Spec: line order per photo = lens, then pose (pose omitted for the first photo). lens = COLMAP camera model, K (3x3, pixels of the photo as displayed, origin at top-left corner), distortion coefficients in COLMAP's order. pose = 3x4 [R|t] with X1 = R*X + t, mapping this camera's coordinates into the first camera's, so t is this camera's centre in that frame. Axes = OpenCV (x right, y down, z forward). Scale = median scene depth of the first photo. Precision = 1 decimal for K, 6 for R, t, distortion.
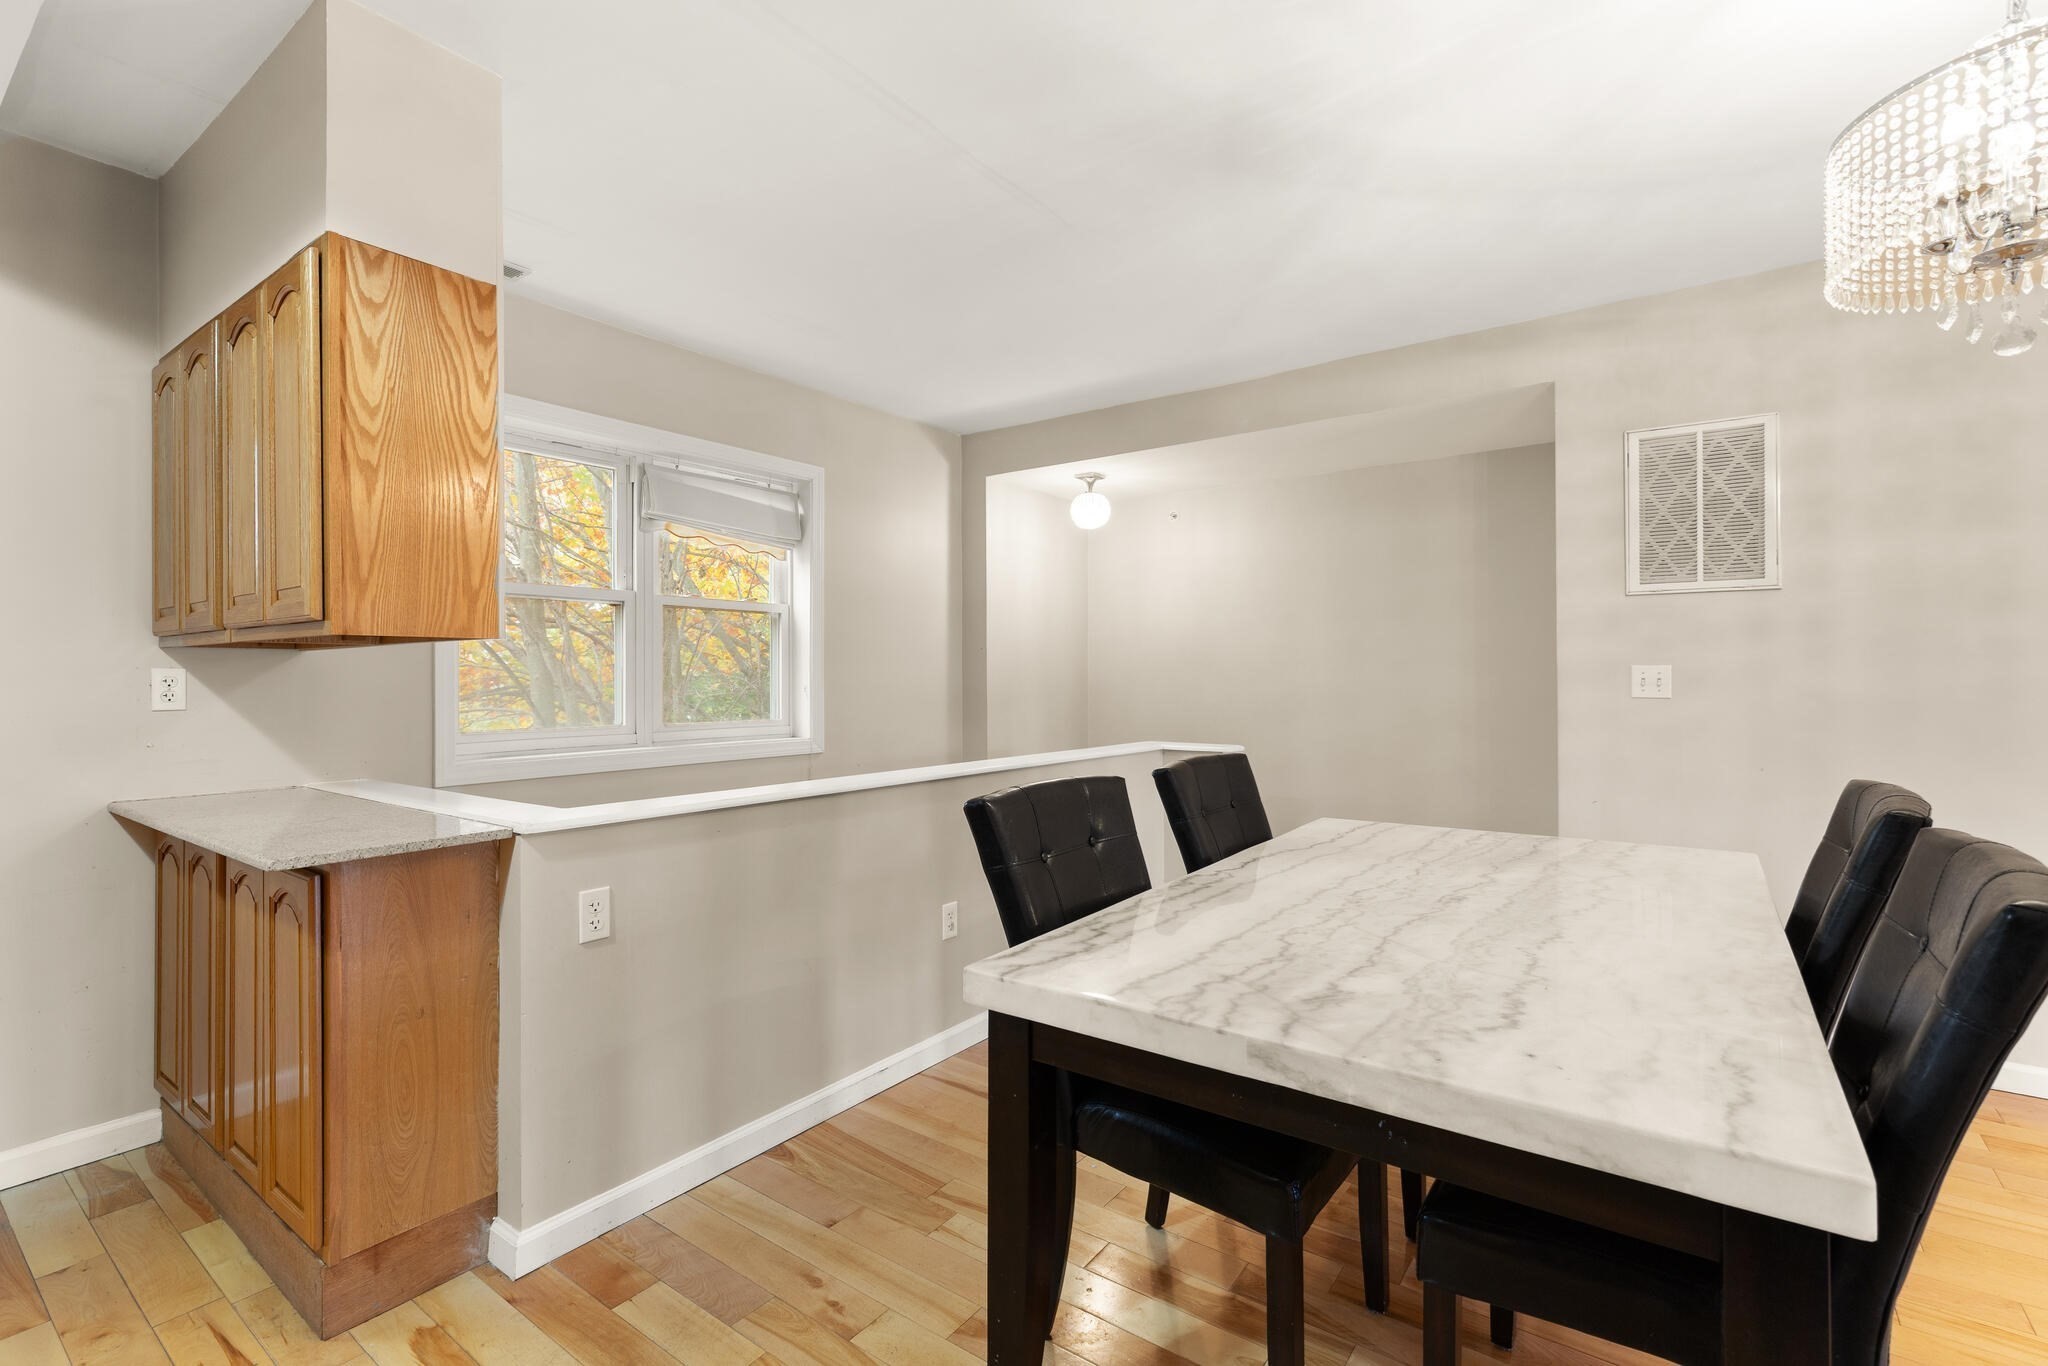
lens RADIAL K [[931.3, 0, 1019.7], [0, 931.3, 673.9], [0, 0, 1]] dist [0.001308, 0.003009]
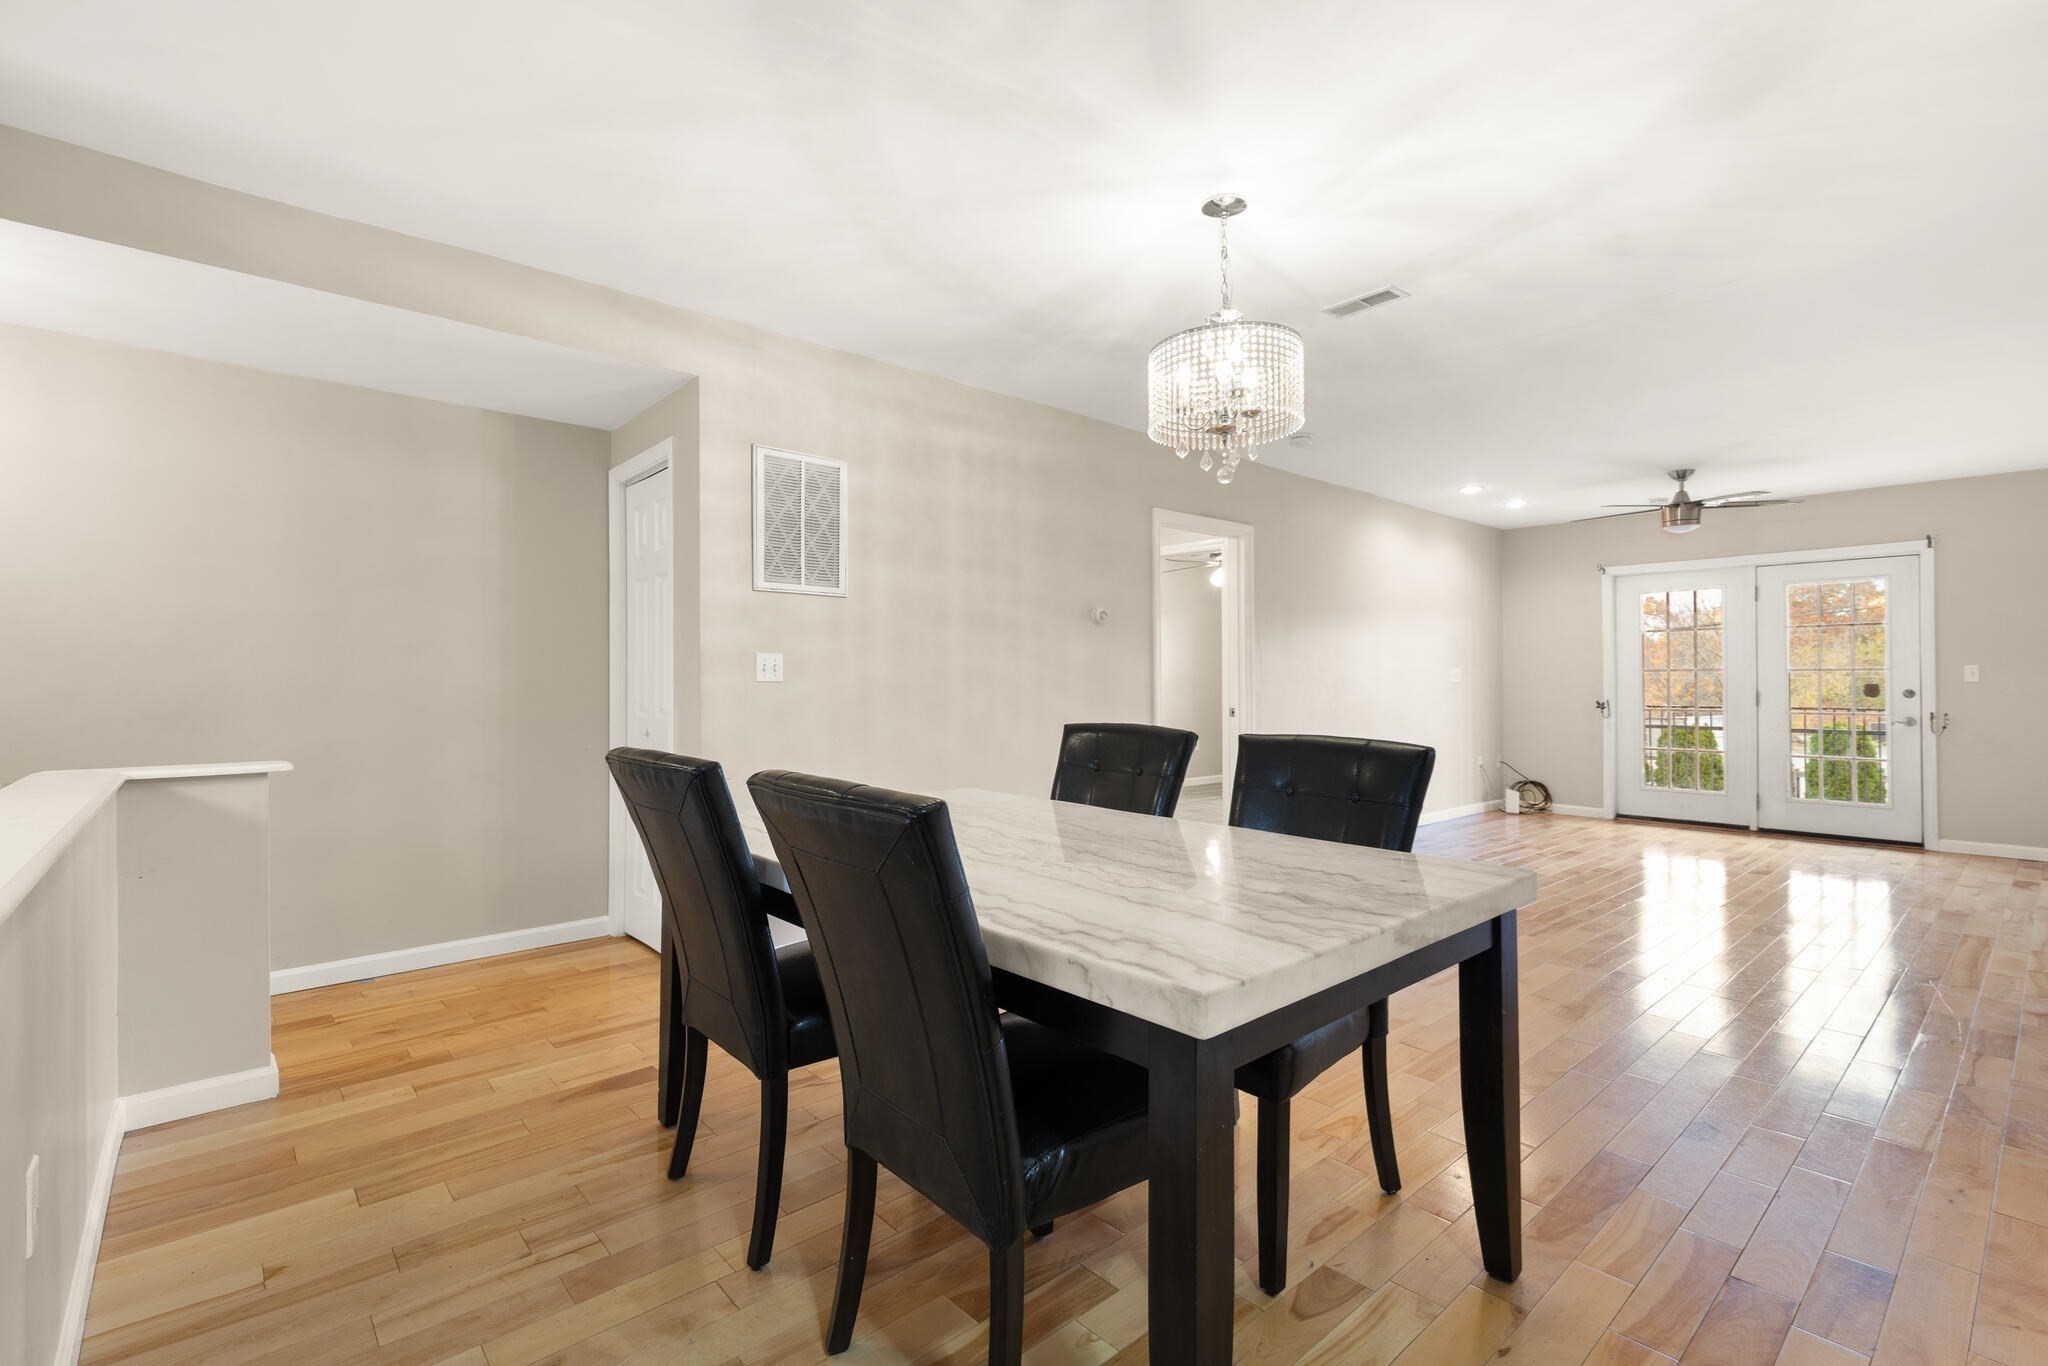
lens RADIAL K [[931.3, 0, 1026.4], [0, 931.3, 689.2], [0, 0, 1]] dist [0.001308, 0.003009]
pose [[0.198479, -0.000879, 0.980105, -0.508873], [-0.004985, 0.999986, 0.001907, 0.041033], [-0.980092, -0.005264, 0.198472, 0.607908]]
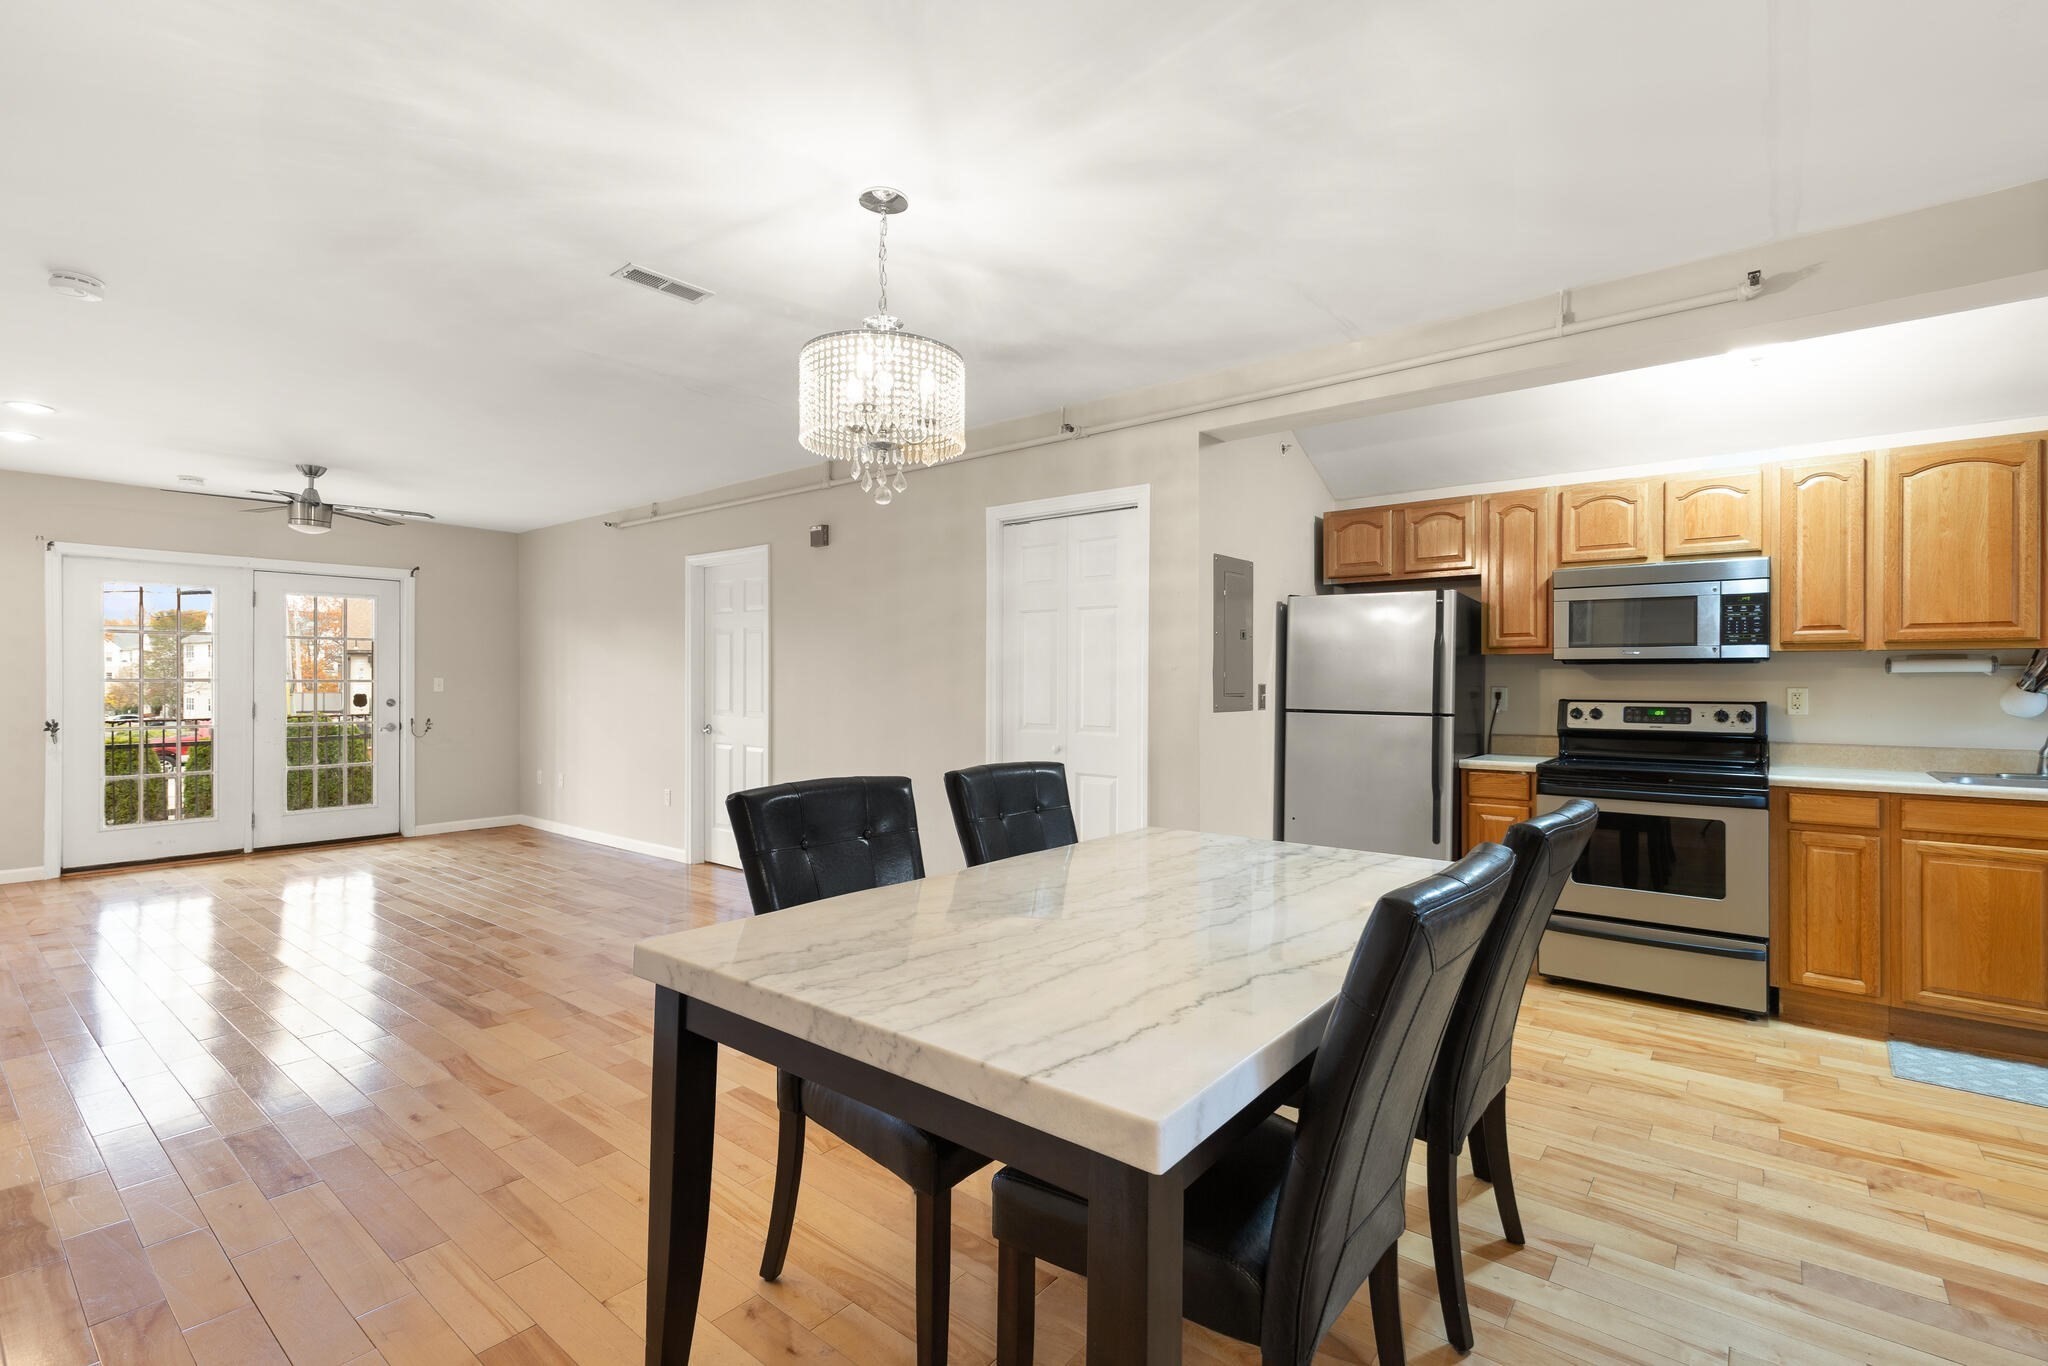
lens RADIAL K [[931.3, 0, 1035.4], [0, 931.3, 673.6], [0, 0, 1]] dist [0.001308, 0.003009]
pose [[-0.999385, 0.004607, 0.034775, 0.422637], [0.004261, 0.999941, -0.010018, -0.007747], [-0.034819, -0.009863, -0.999345, 1.597025]]
